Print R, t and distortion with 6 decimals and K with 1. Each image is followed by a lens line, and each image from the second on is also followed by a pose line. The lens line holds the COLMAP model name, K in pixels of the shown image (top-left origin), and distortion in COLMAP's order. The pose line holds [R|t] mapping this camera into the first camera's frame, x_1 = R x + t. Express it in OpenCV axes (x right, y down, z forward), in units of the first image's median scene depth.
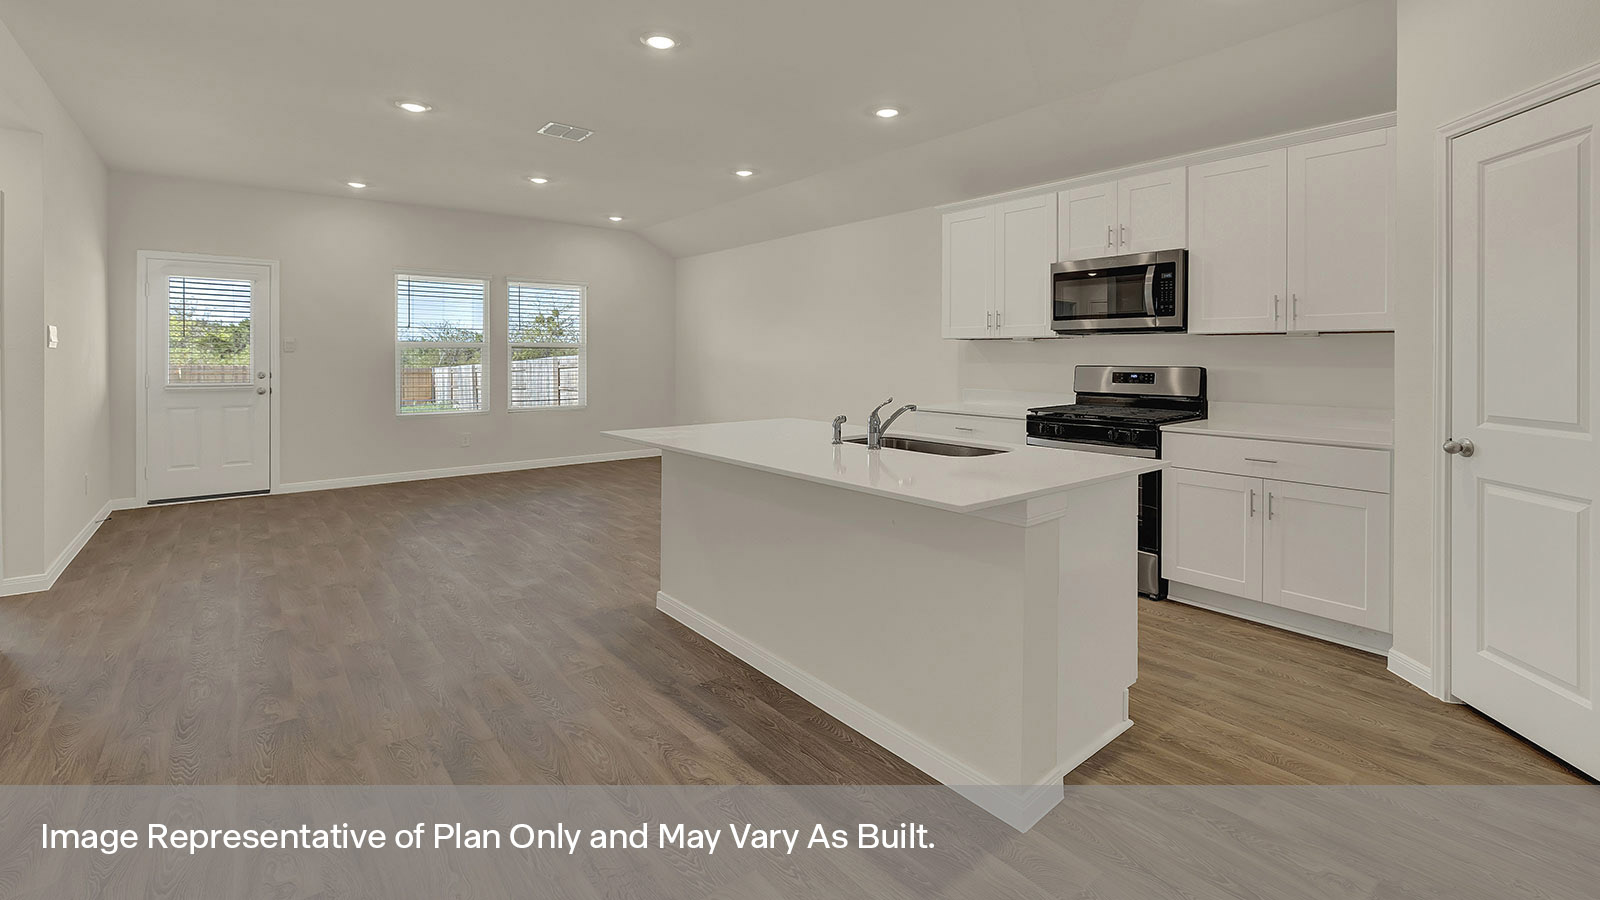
lens RADIAL K [[691.9, 0, 795.4], [0, 691.9, 354.1], [0, 0, 1]] dist [0.001982, -0.000019]
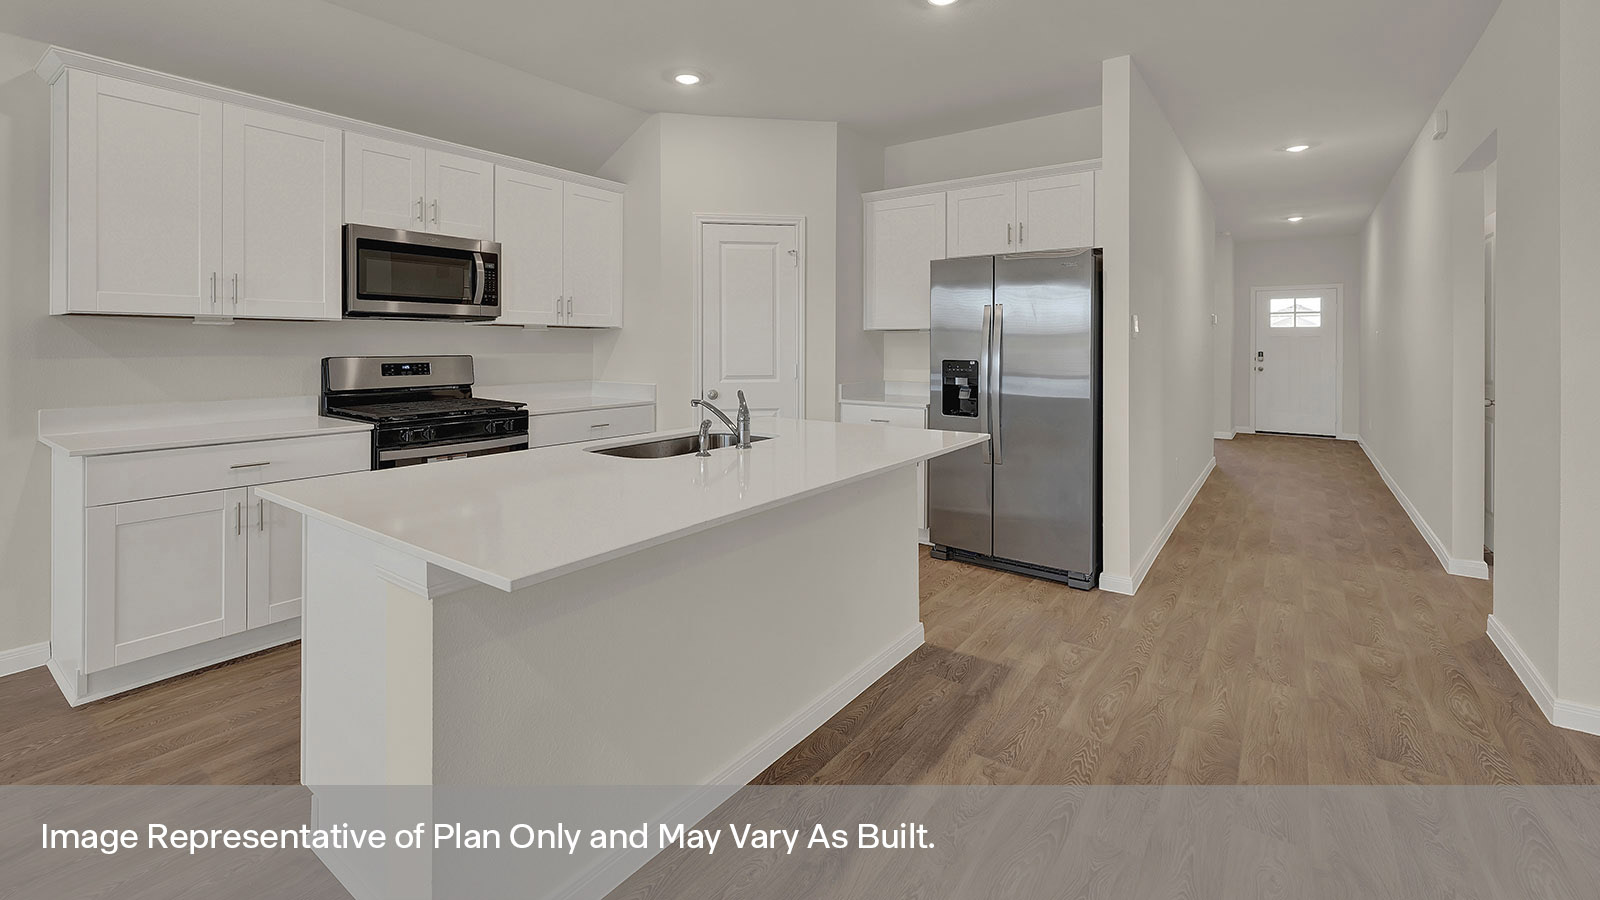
lens RADIAL K [[681.9, 0, 785.8], [0, 681.9, 347.2], [0, 0, 1]] dist [0.001759, 0.000284]
pose [[-0.250282, -0.006668, 0.968150, -0.537114], [-0.002927, 0.999977, 0.006131, -0.001169], [-0.968169, -0.001300, -0.250296, 0.819909]]
